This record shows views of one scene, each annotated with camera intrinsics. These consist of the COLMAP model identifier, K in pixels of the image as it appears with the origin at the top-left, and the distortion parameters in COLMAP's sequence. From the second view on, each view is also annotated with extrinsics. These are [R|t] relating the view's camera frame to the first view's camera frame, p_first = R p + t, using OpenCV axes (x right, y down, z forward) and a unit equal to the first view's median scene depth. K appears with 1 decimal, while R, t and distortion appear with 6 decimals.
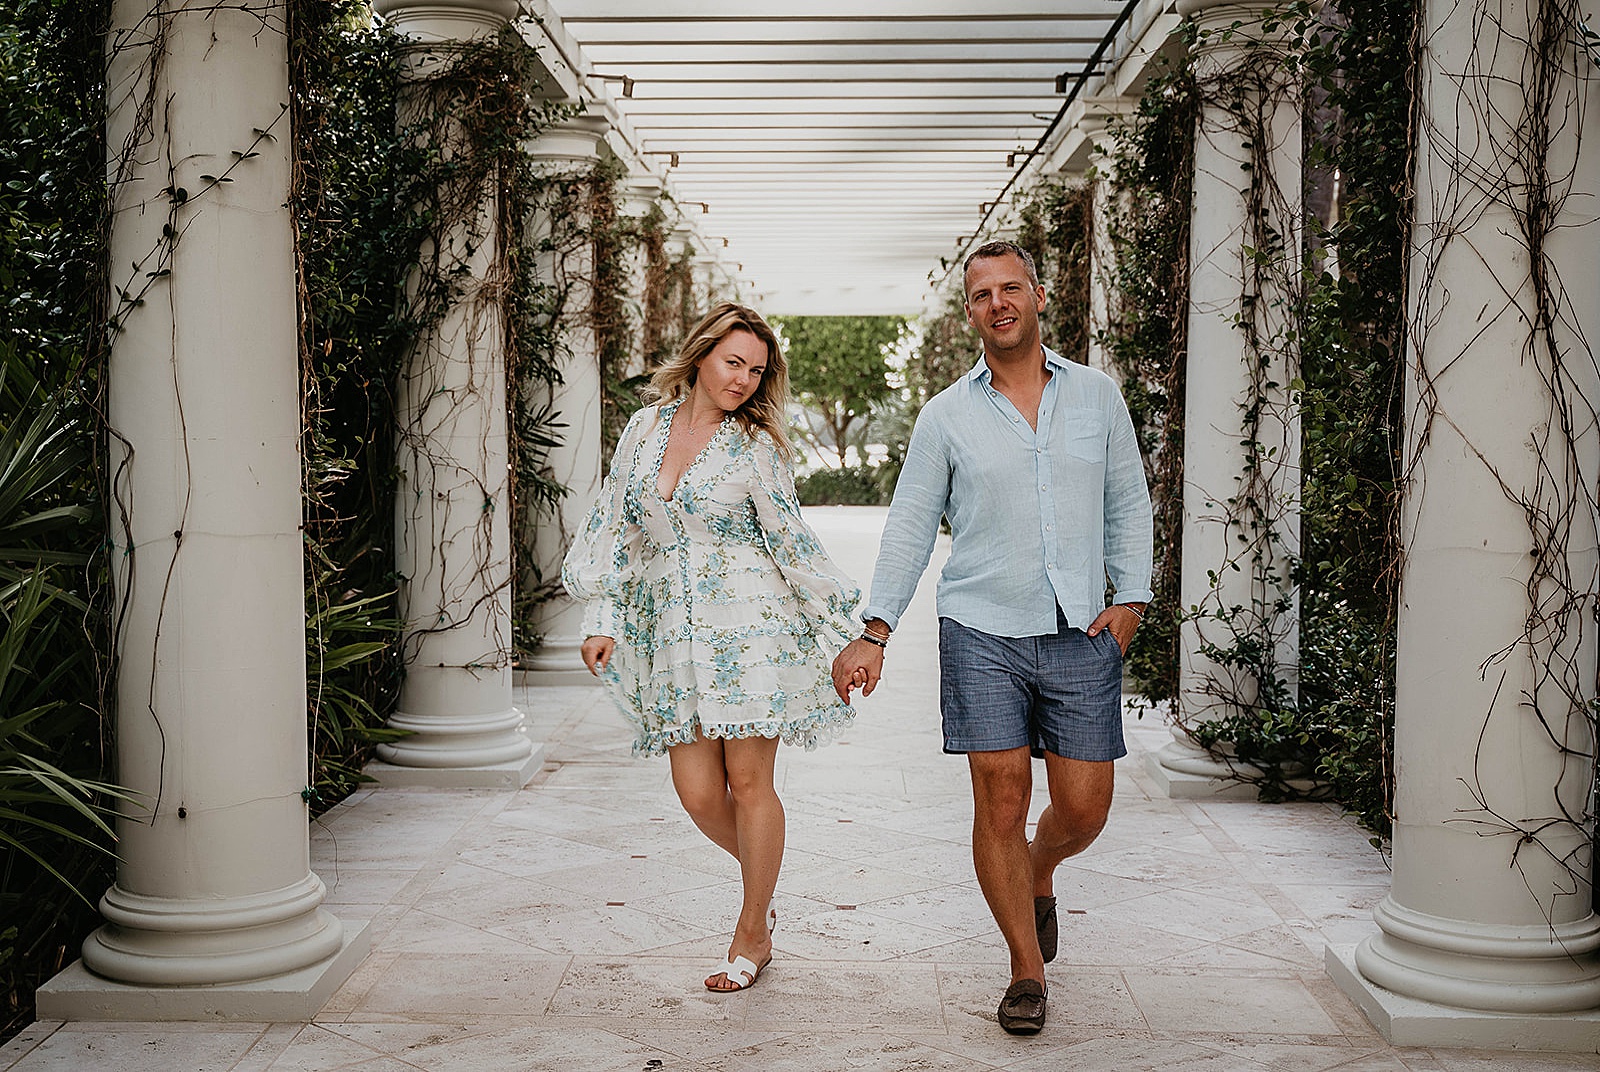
lens RADIAL K [[1991.3, 0, 765.1], [0, 1991.3, 619.9], [0, 0, 1]] dist [0.080941, 0.000000]
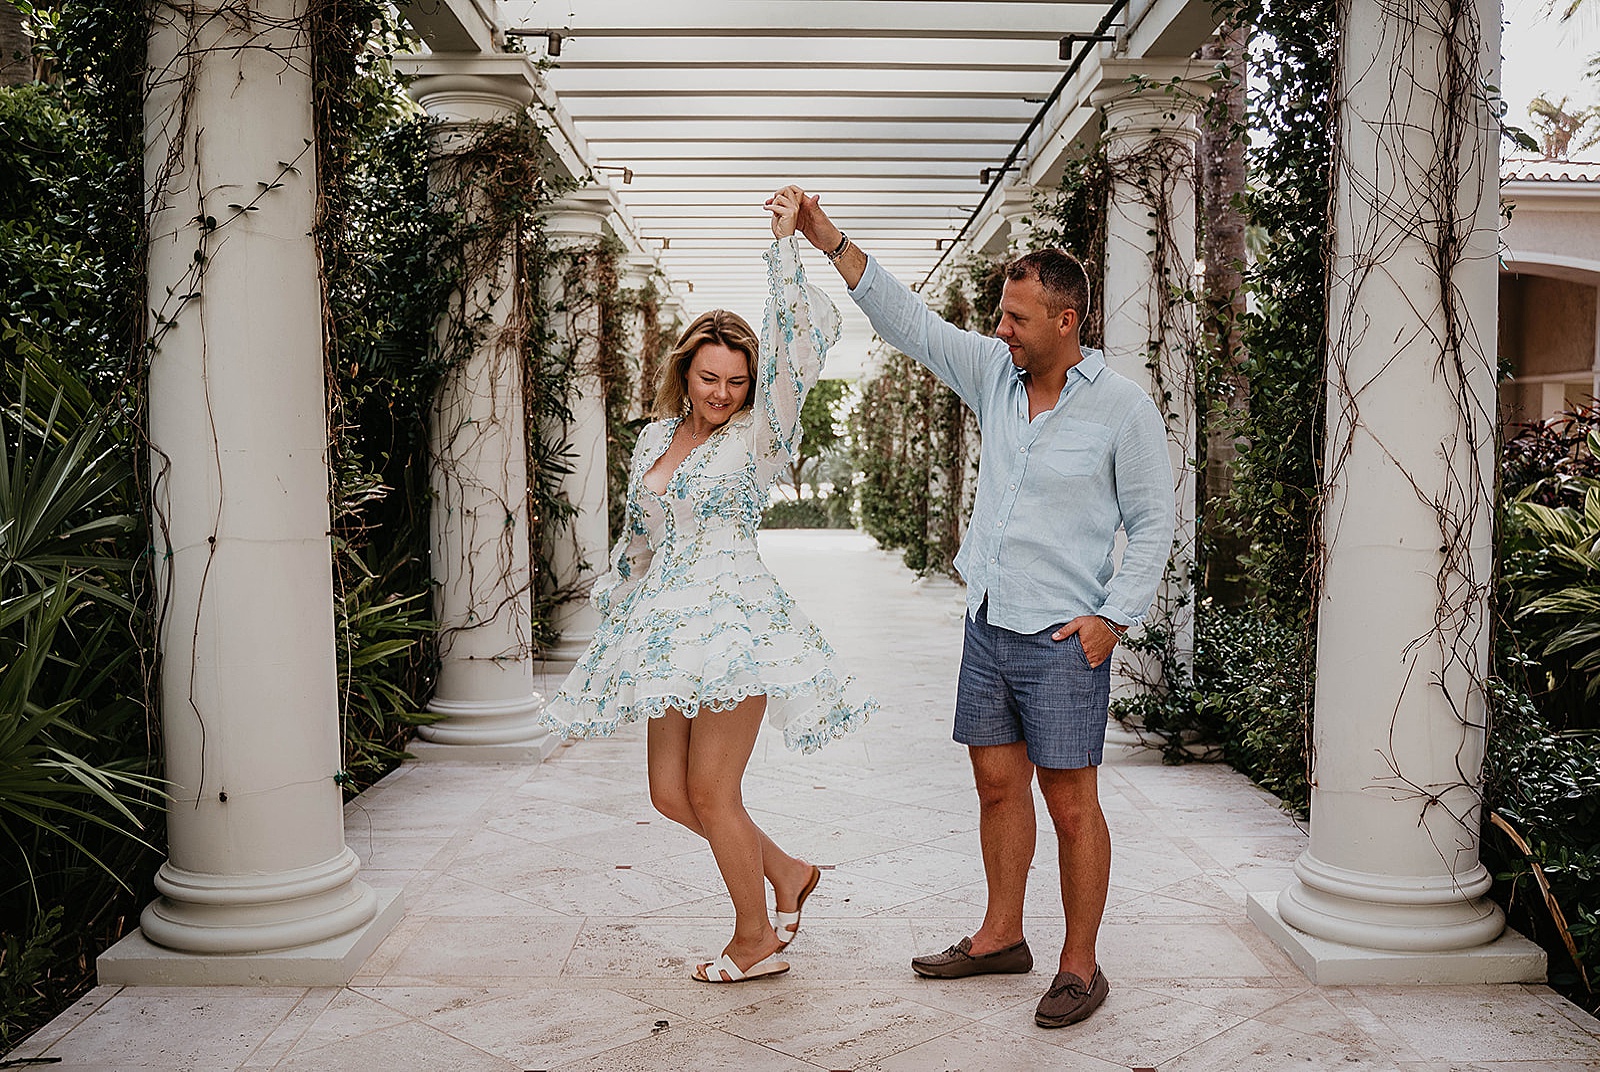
lens RADIAL K [[1368.2, 0, 822.6], [0, 1368.2, 655.6], [0, 0, 1]] dist [-0.060899, 0.023260]
pose [[0.997464, -0.010189, 0.070446, -0.015587], [0.008427, 0.999645, 0.025257, 0.003444], [-0.070678, -0.024599, 0.997196, 0.223976]]
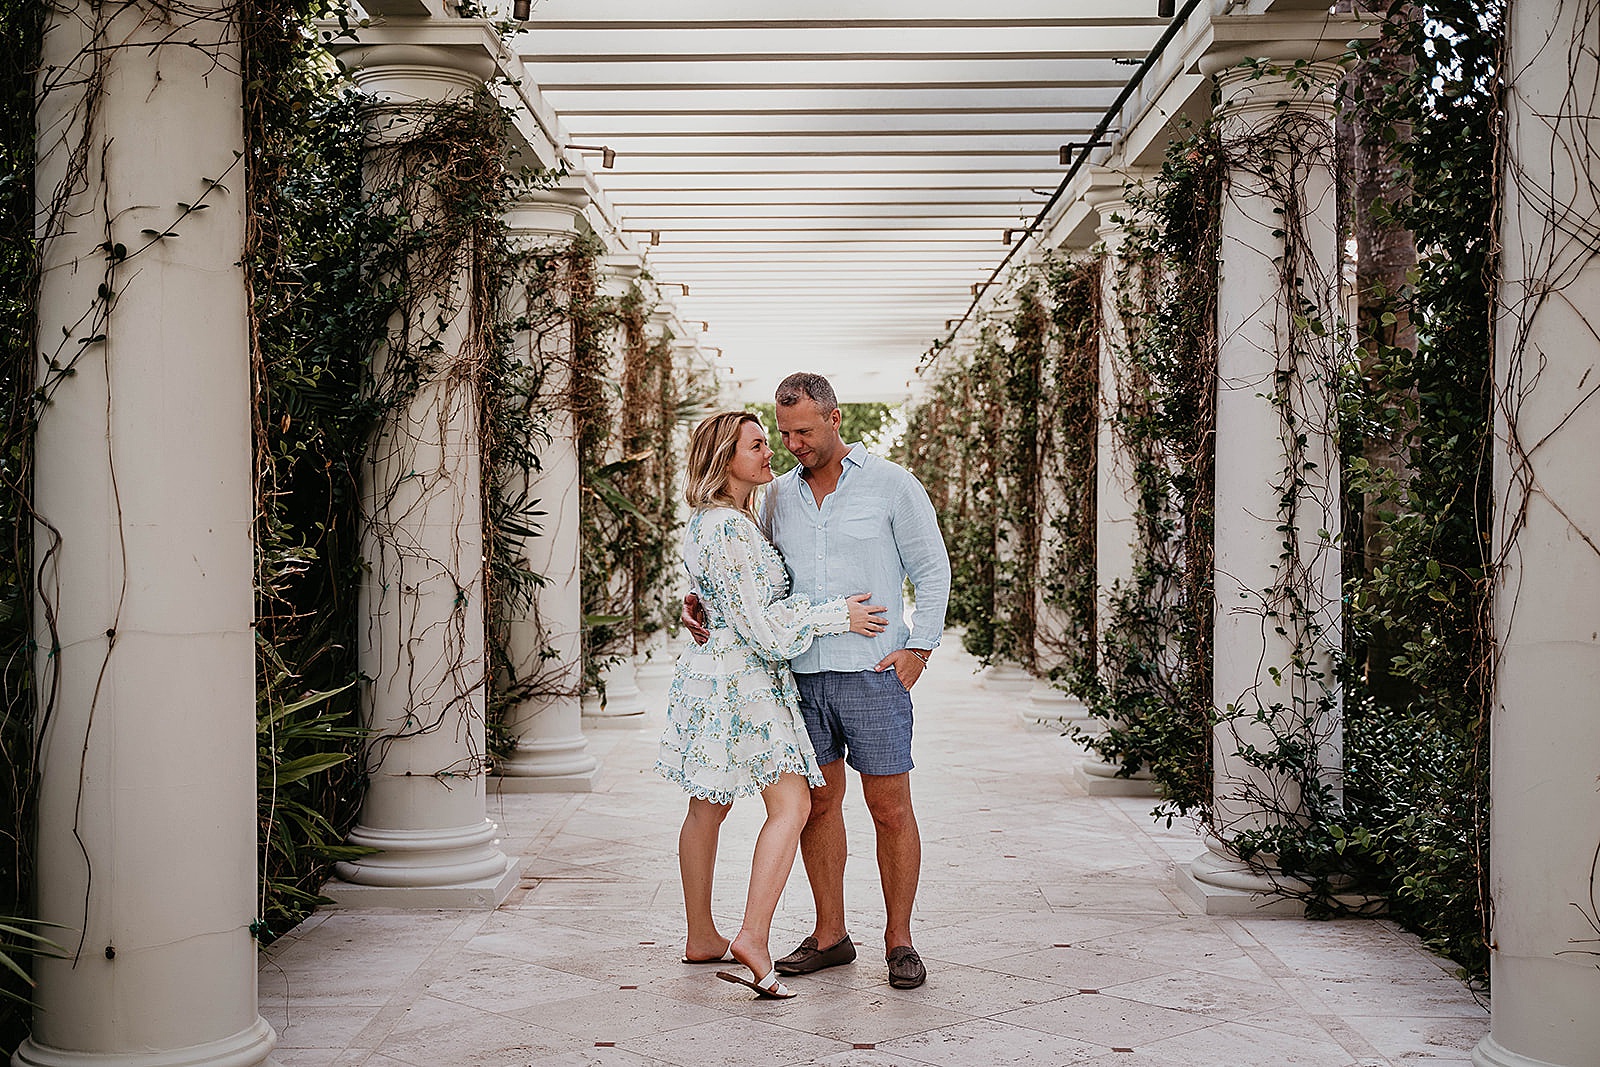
lens RADIAL K [[1931.9, 0, 768.5], [0, 1931.9, 600.9], [0, 0, 1]] dist [0.092139, 0.000000]
pose [[0.999625, -0.004676, 0.026975, -0.024480], [0.006213, 0.998344, -0.057185, -0.005424], [-0.026663, 0.057331, 0.997999, 0.122120]]
